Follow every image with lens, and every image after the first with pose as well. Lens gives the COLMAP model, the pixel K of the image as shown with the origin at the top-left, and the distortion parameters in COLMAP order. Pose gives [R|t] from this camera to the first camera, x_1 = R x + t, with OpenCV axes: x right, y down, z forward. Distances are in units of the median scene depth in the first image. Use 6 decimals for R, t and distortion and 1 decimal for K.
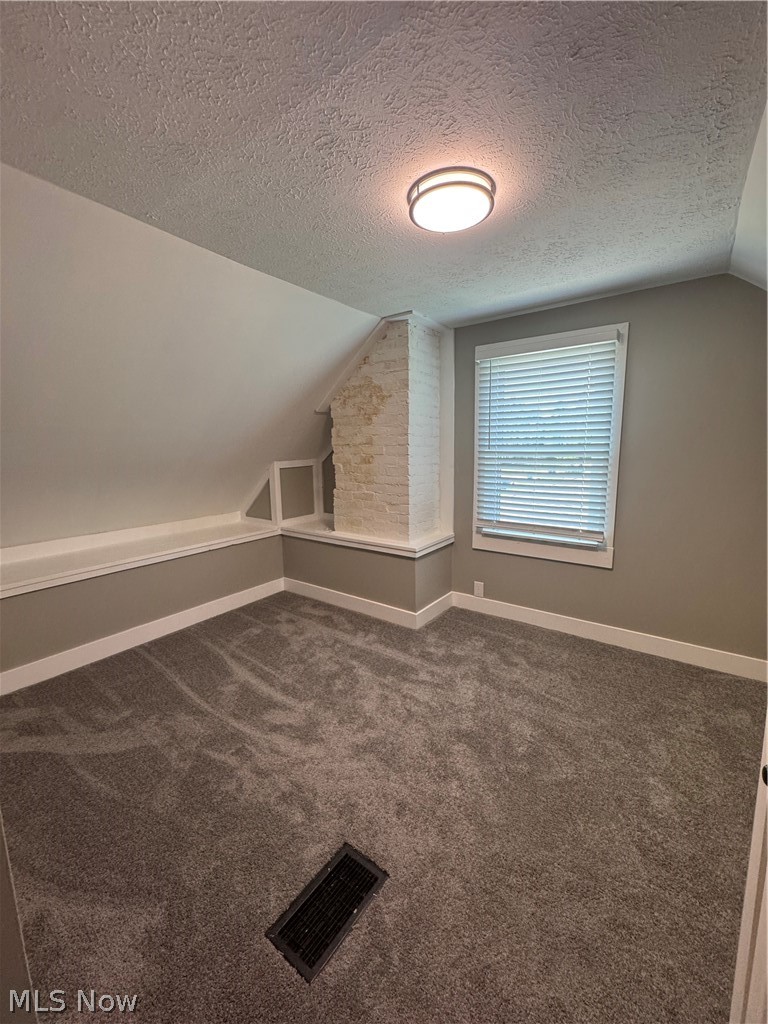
lens RADIAL K [[409.9, 0, 384.0], [0, 409.9, 512.0], [0, 0, 1]] dist [-0.003344, 0.000792]
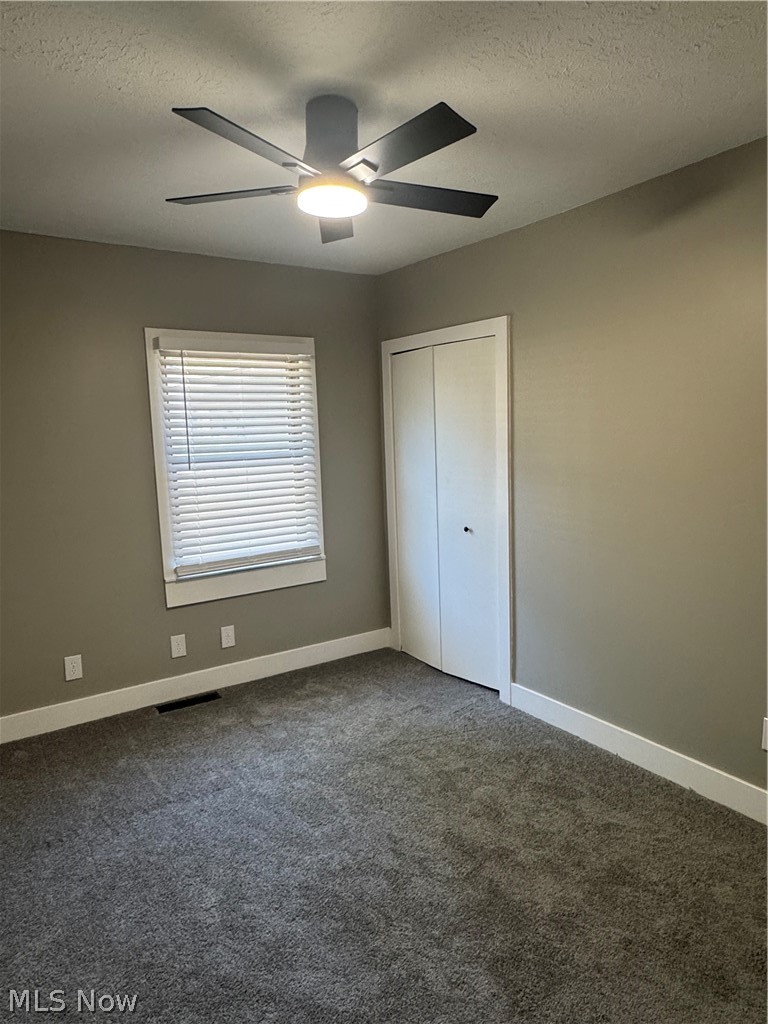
lens RADIAL K [[648.5, 0, 384.8], [0, 648.5, 513.8], [0, 0, 1]] dist [-0.001462, 0.000450]
pose [[0.328752, -0.117117, 0.937126, -0.757624], [0.171639, 0.983165, 0.062659, -0.084475], [-0.928688, 0.140249, 0.343319, 0.274160]]
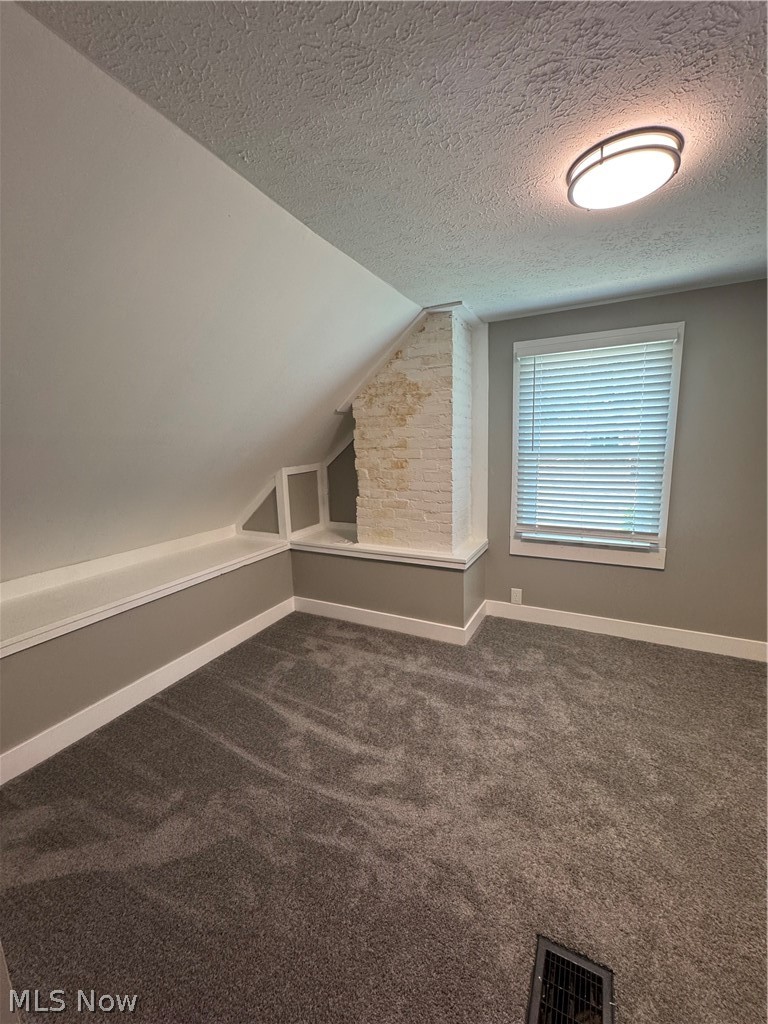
lens RADIAL K [[409.9, 0, 384.0], [0, 409.9, 512.0], [0, 0, 1]] dist [-0.003344, 0.000792]
pose [[0.986340, -0.041757, 0.159339, -0.245652], [0.040141, 0.999105, 0.013350, -0.038336], [-0.159754, -0.006771, 0.987134, 0.113986]]
